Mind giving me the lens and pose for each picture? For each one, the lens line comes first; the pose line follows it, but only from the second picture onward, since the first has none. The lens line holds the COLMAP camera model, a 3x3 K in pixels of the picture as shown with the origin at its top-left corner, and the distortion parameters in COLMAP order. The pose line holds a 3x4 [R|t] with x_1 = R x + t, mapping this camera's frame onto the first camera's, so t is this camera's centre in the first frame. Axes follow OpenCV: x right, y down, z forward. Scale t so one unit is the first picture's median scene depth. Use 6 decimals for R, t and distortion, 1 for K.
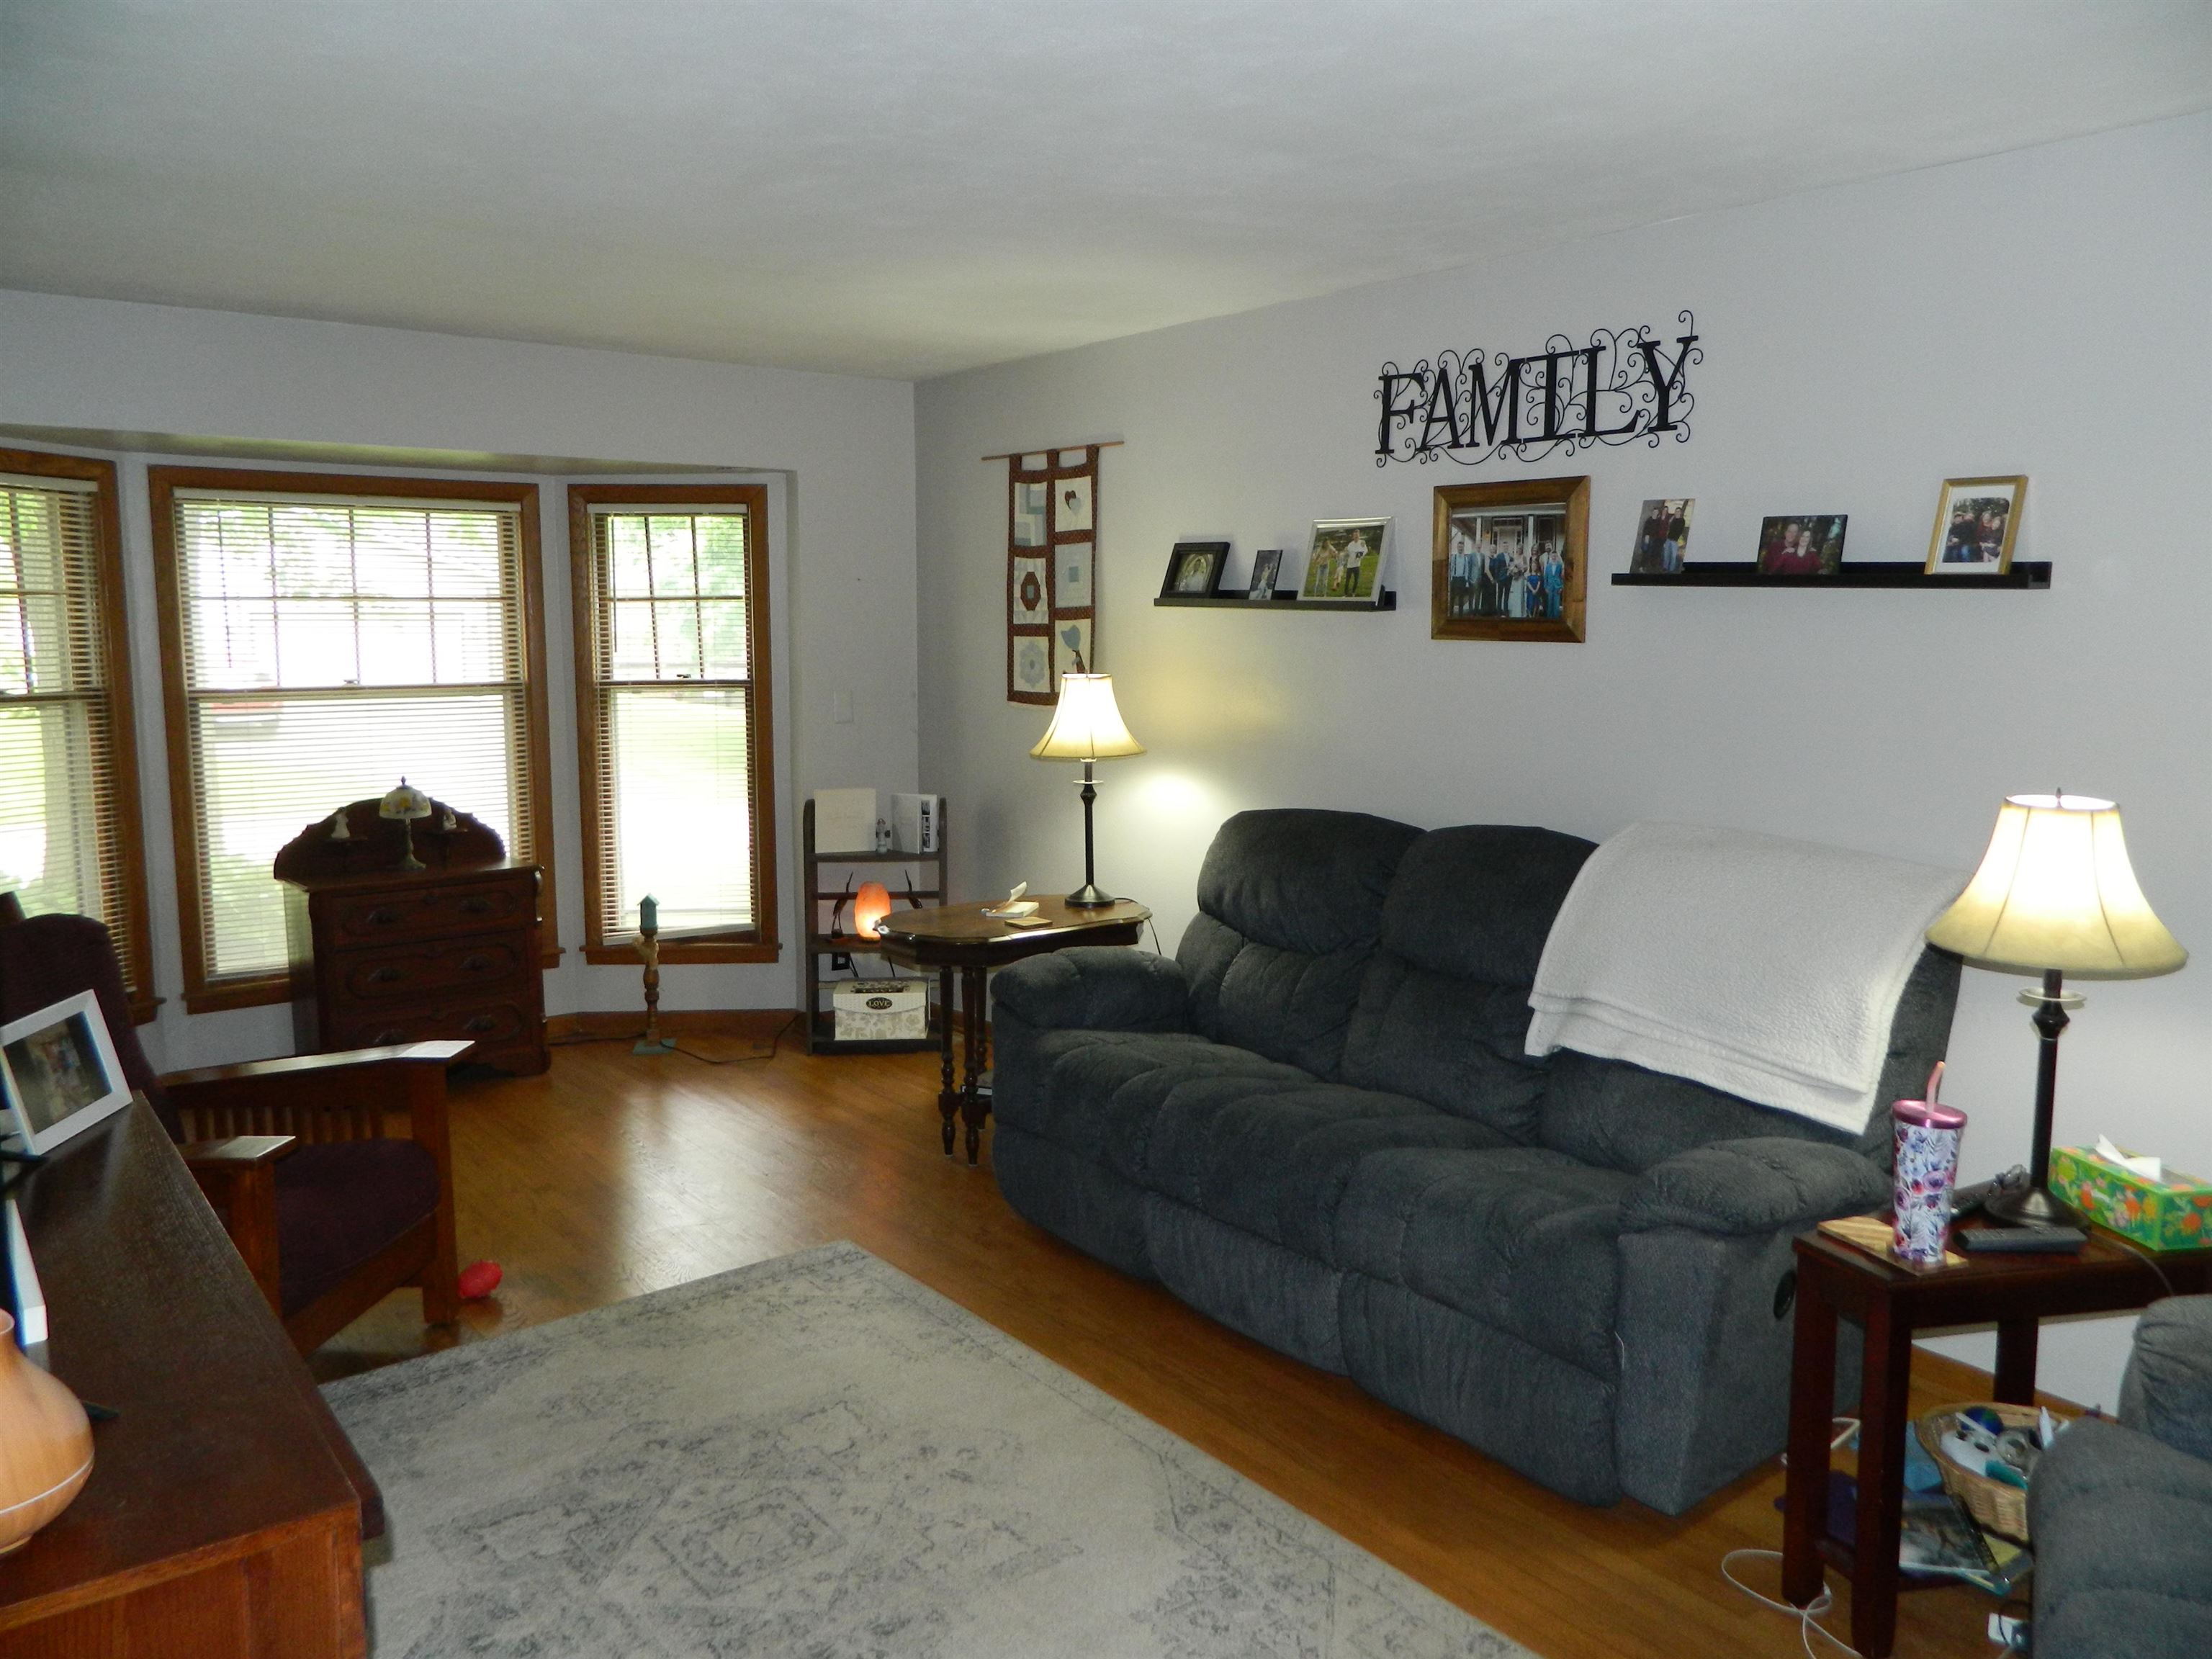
lens RADIAL K [[1662.1, 0, 1112.6], [0, 1662.1, 829.2], [0, 0, 1]] dist [0.008479, 0.001190]
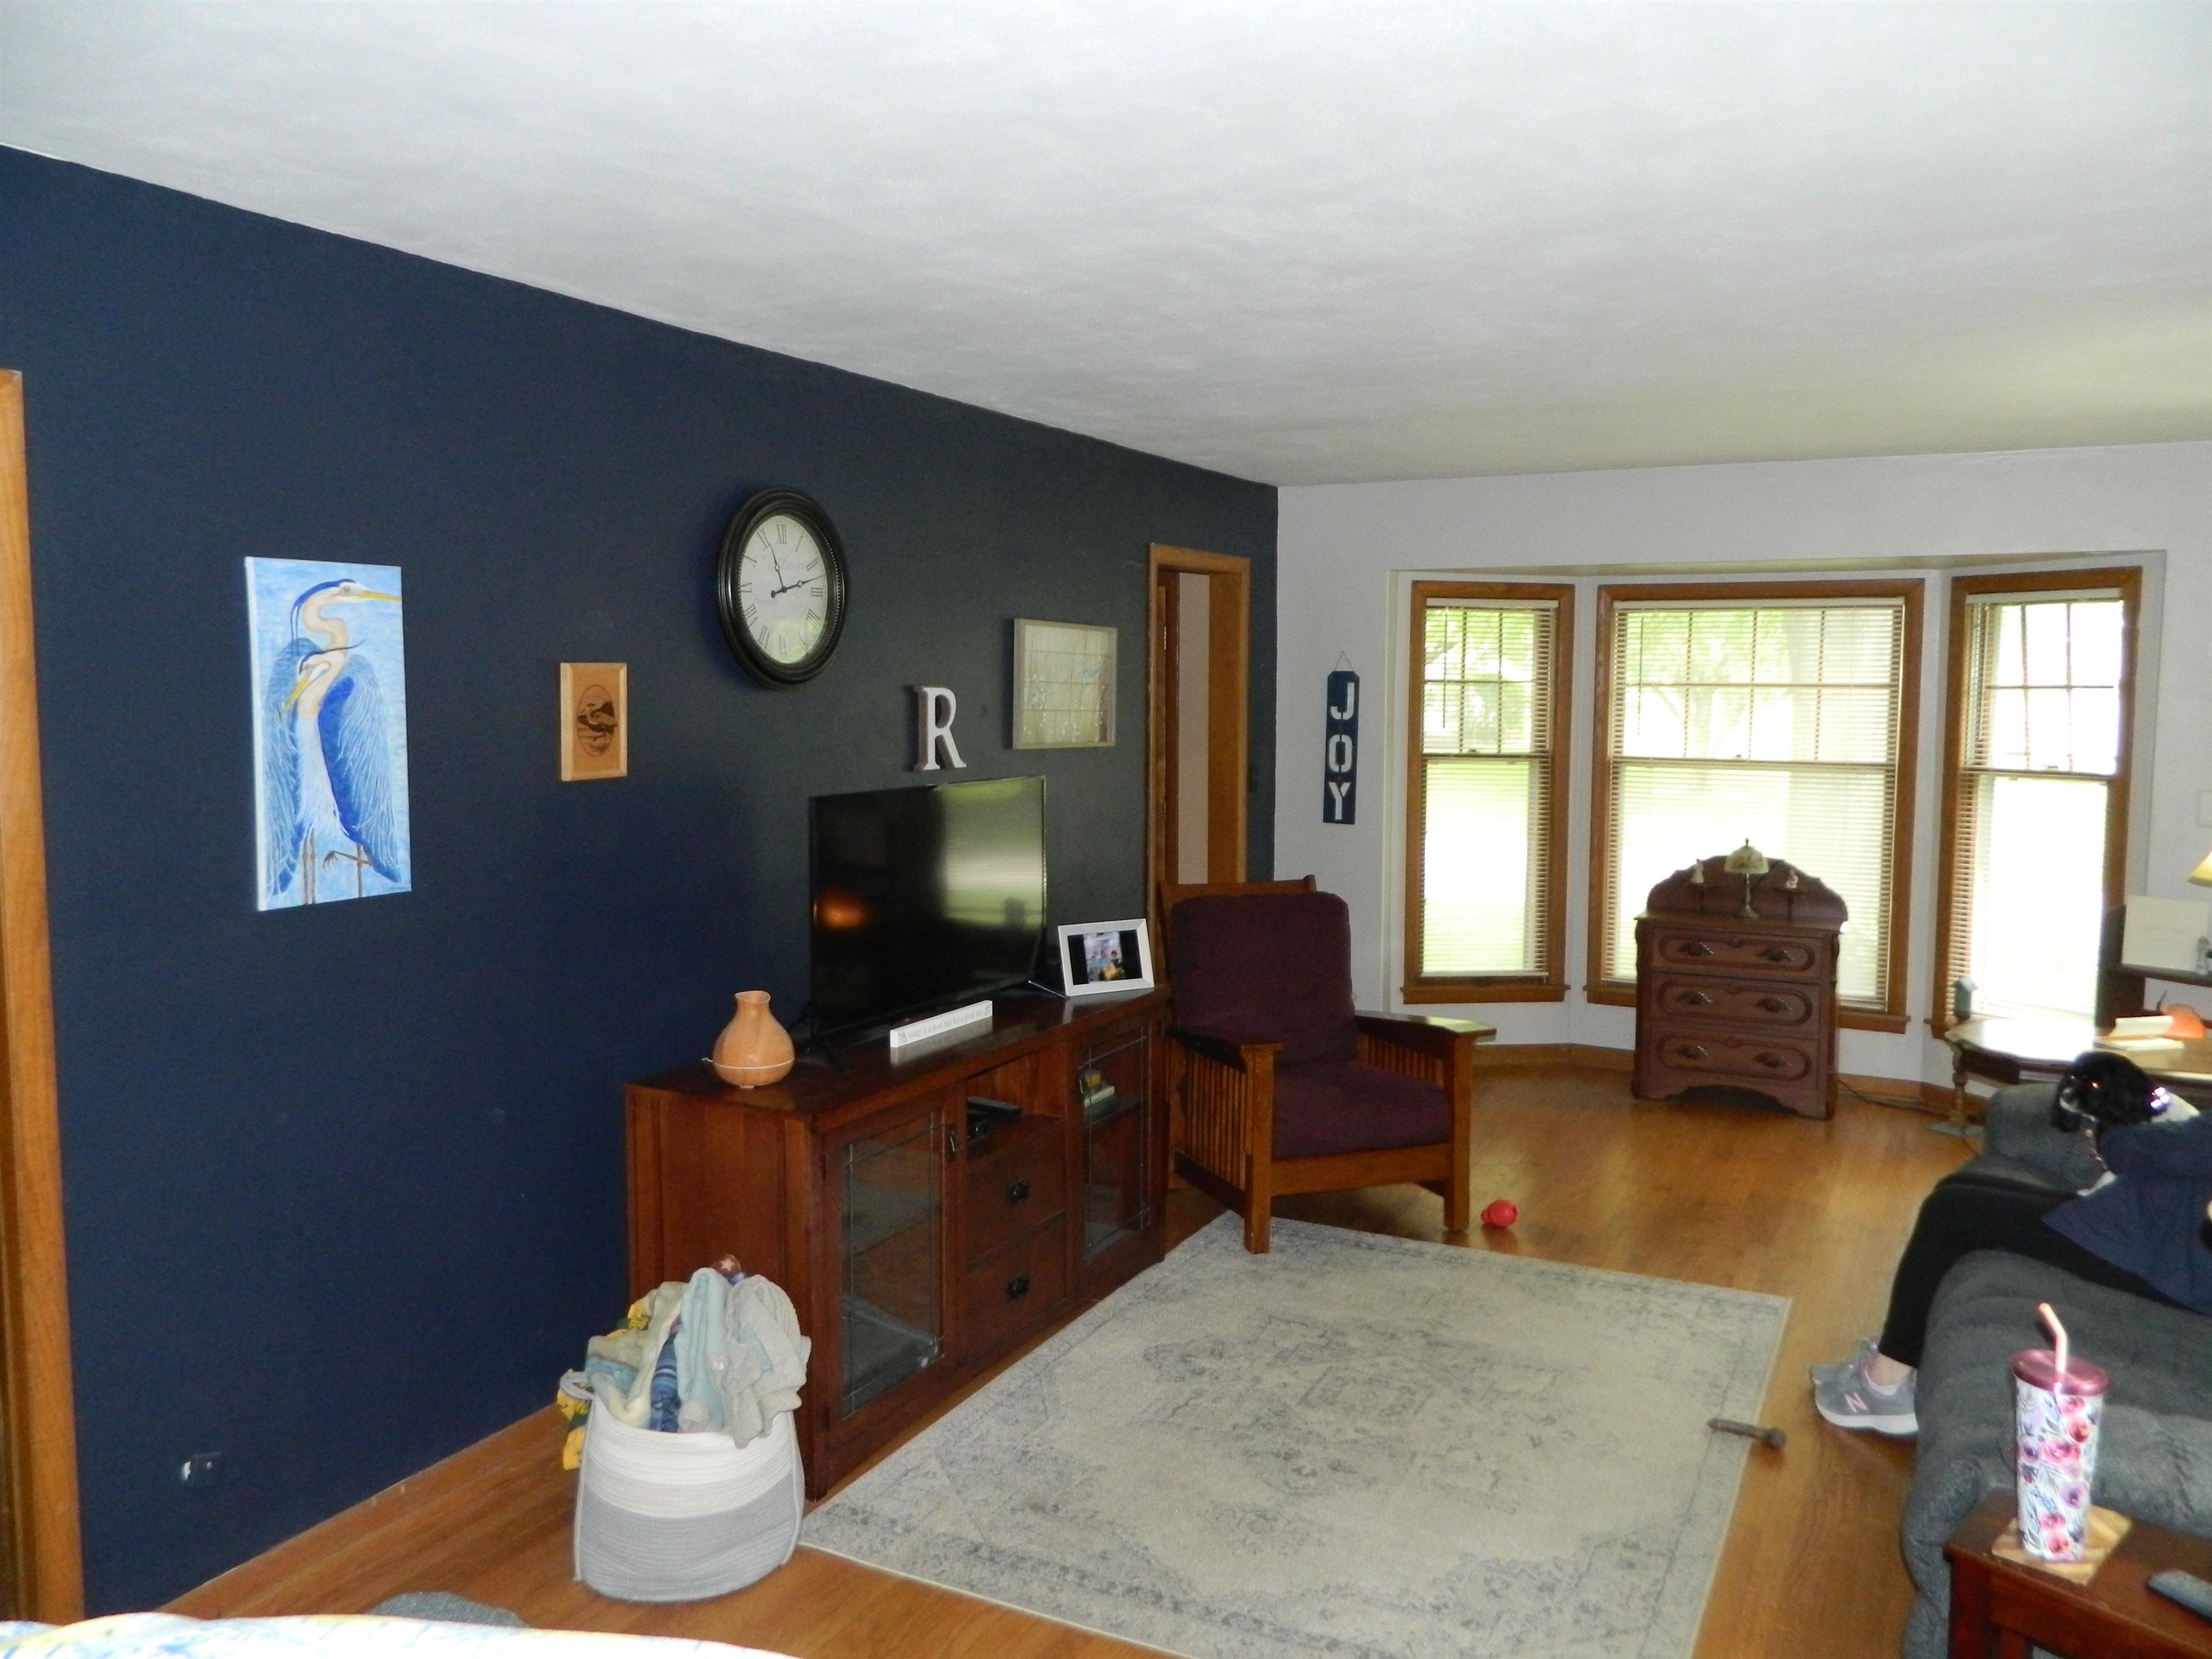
lens RADIAL K [[1662.1, 0, 1112.8], [0, 1662.1, 823.6], [0, 0, 1]] dist [0.008479, 0.001190]
pose [[0.415858, 0.081349, -0.905784, 0.433941], [-0.125764, 0.991566, 0.031313, -0.021767], [0.900692, 0.100894, 0.422582, 0.103160]]
